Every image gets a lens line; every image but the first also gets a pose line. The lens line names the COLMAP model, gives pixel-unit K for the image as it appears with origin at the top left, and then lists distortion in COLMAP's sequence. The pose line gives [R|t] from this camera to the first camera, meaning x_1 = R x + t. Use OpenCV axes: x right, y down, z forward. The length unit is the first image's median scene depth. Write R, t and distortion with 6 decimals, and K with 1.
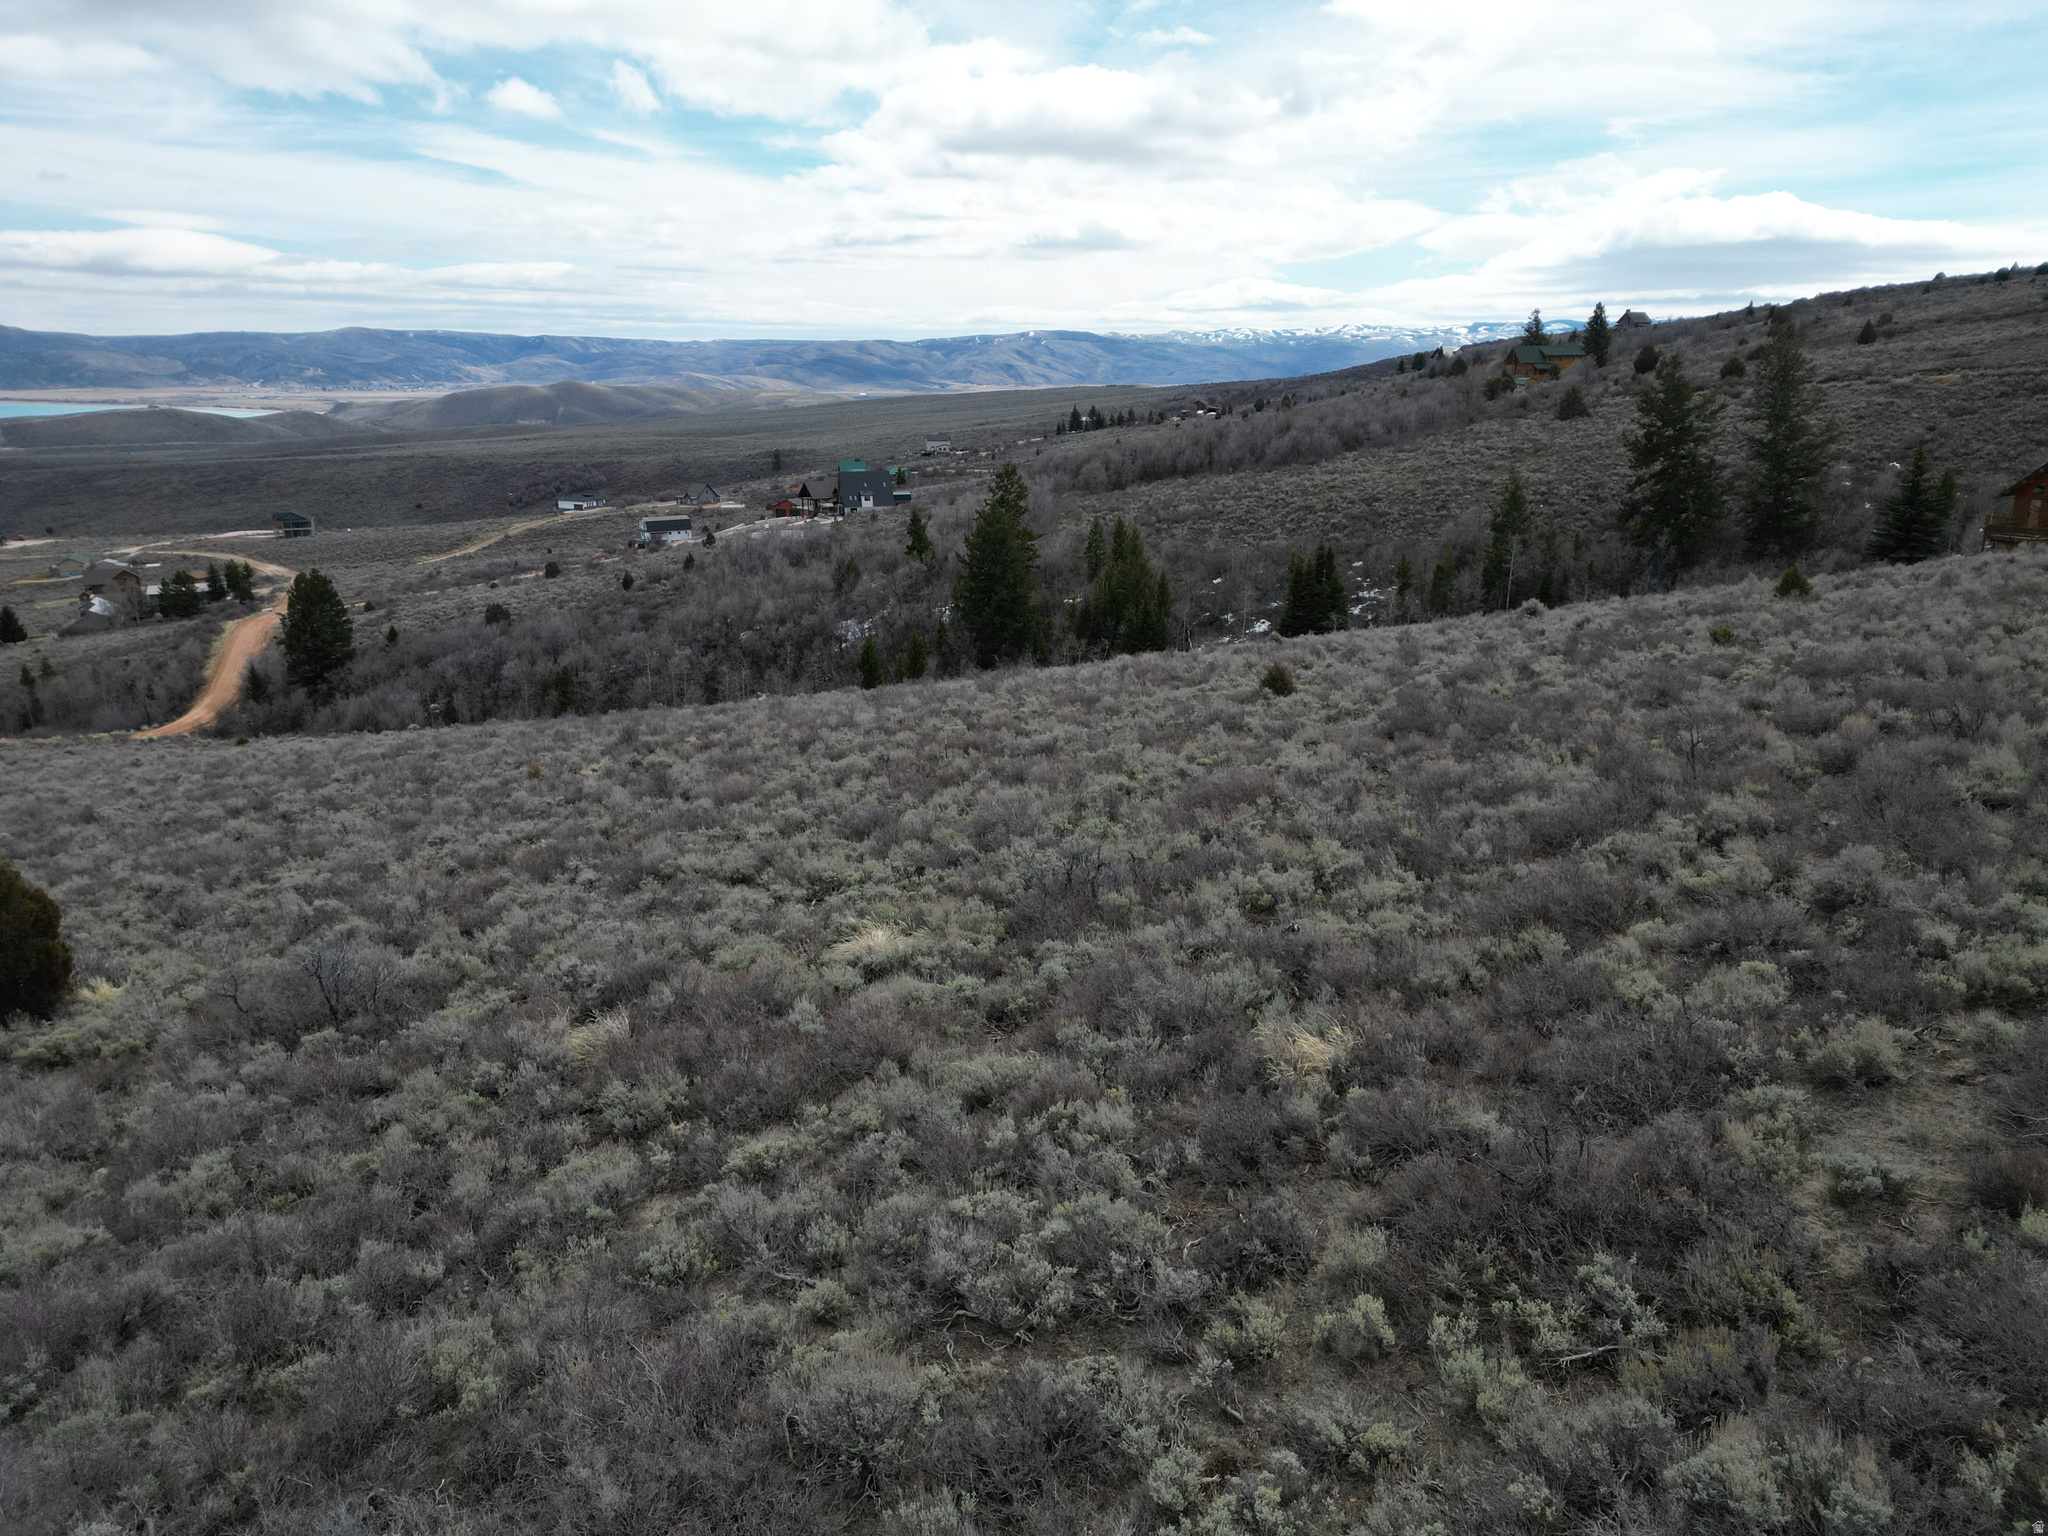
lens RADIAL K [[1444.6, 0, 1006.0], [0, 1444.6, 779.9], [0, 0, 1]] dist [0.060422, -0.055915]
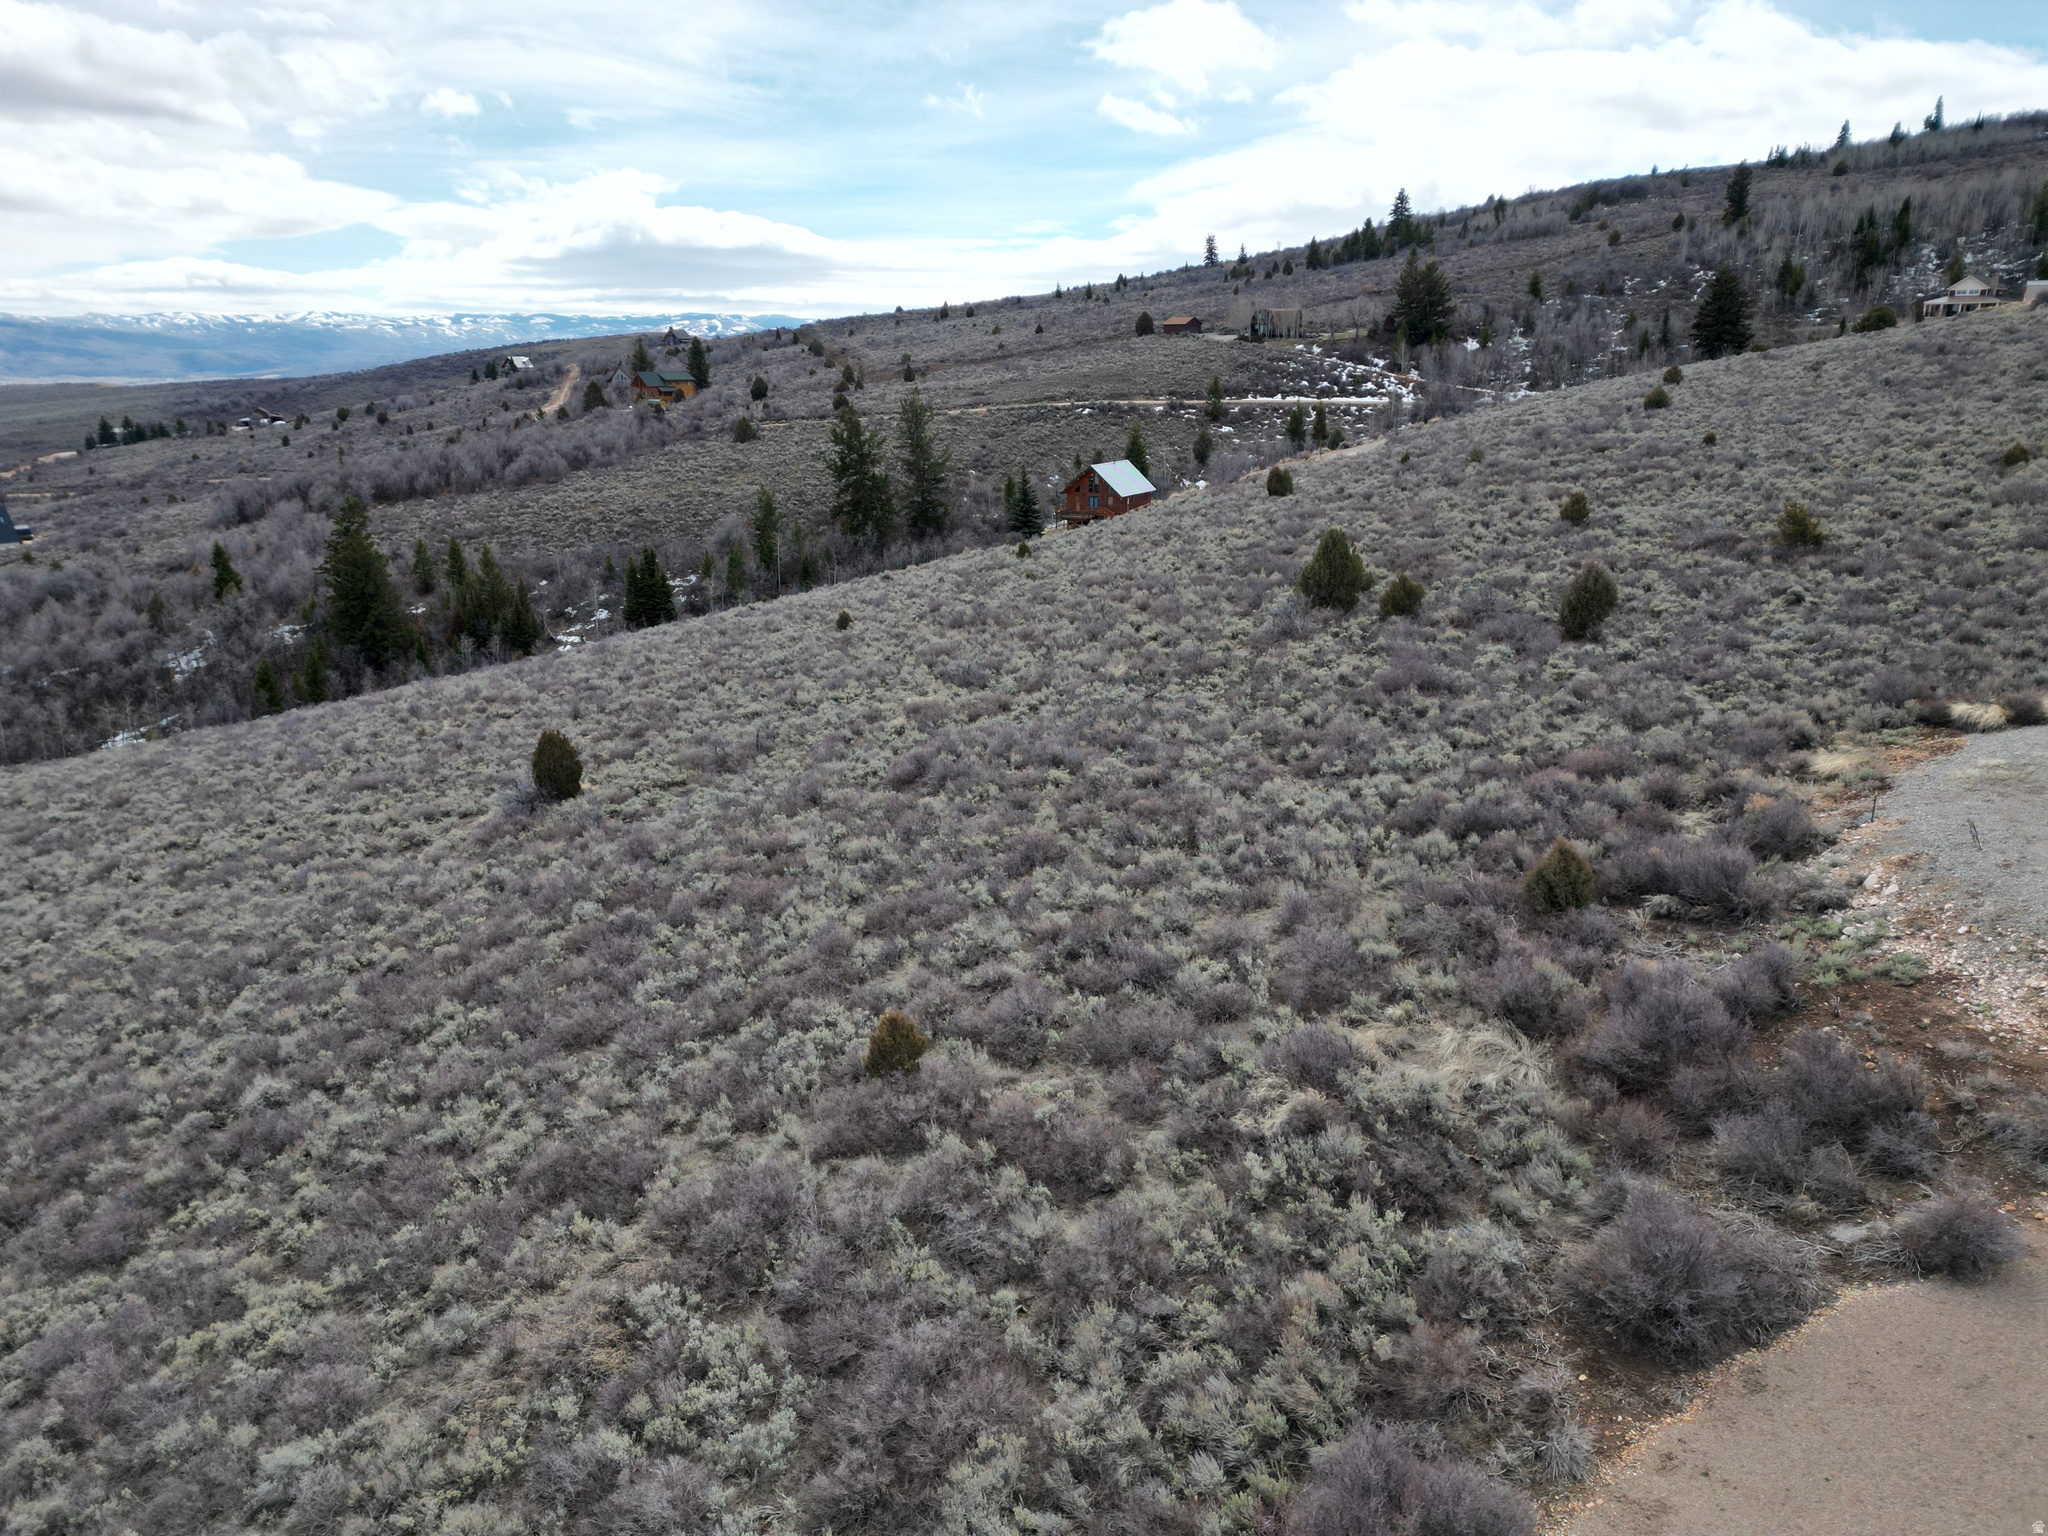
lens RADIAL K [[1444.6, 0, 1052.4], [0, 1444.6, 819.2], [0, 0, 1]] dist [0.060422, -0.055915]
pose [[0.779194, -0.191907, 0.596681, -0.178576], [0.172854, 0.980851, 0.089738, 0.014882], [-0.602476, 0.033215, 0.797445, -0.153053]]
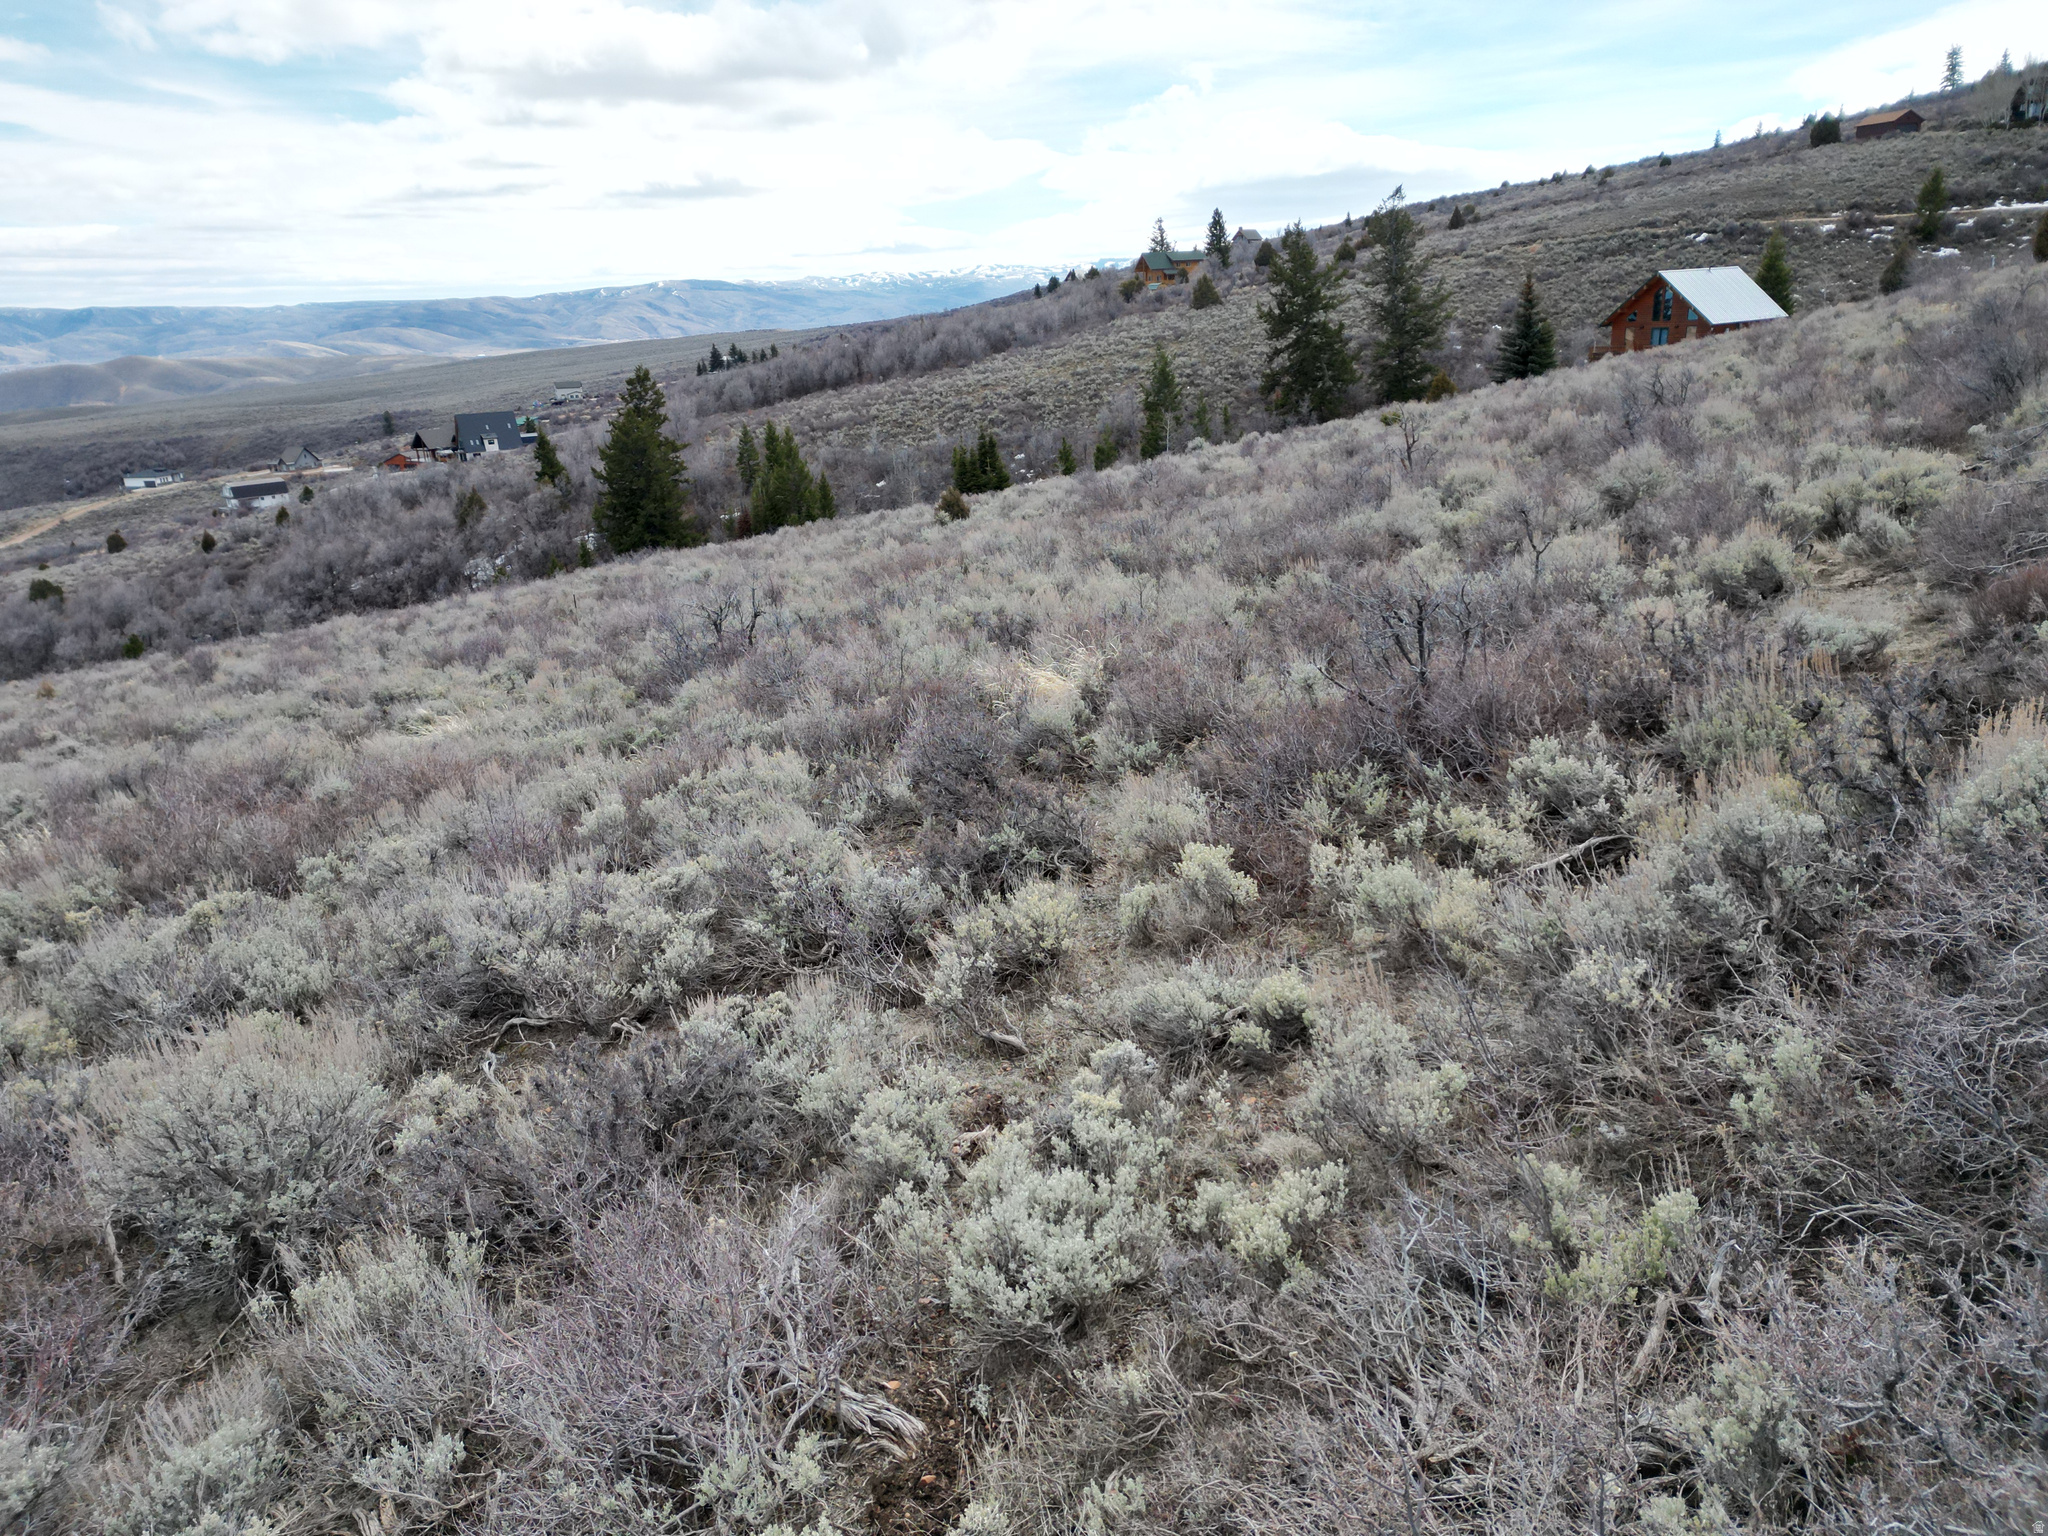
lens RADIAL K [[1444.6, 0, 1031.7], [0, 1444.6, 786.9], [0, 0, 1]] dist [0.060422, -0.055915]
pose [[0.967629, -0.114600, 0.224856, 0.002656], [0.106337, 0.993144, 0.048562, 0.015478], [-0.228879, -0.023080, 0.973181, 0.023187]]
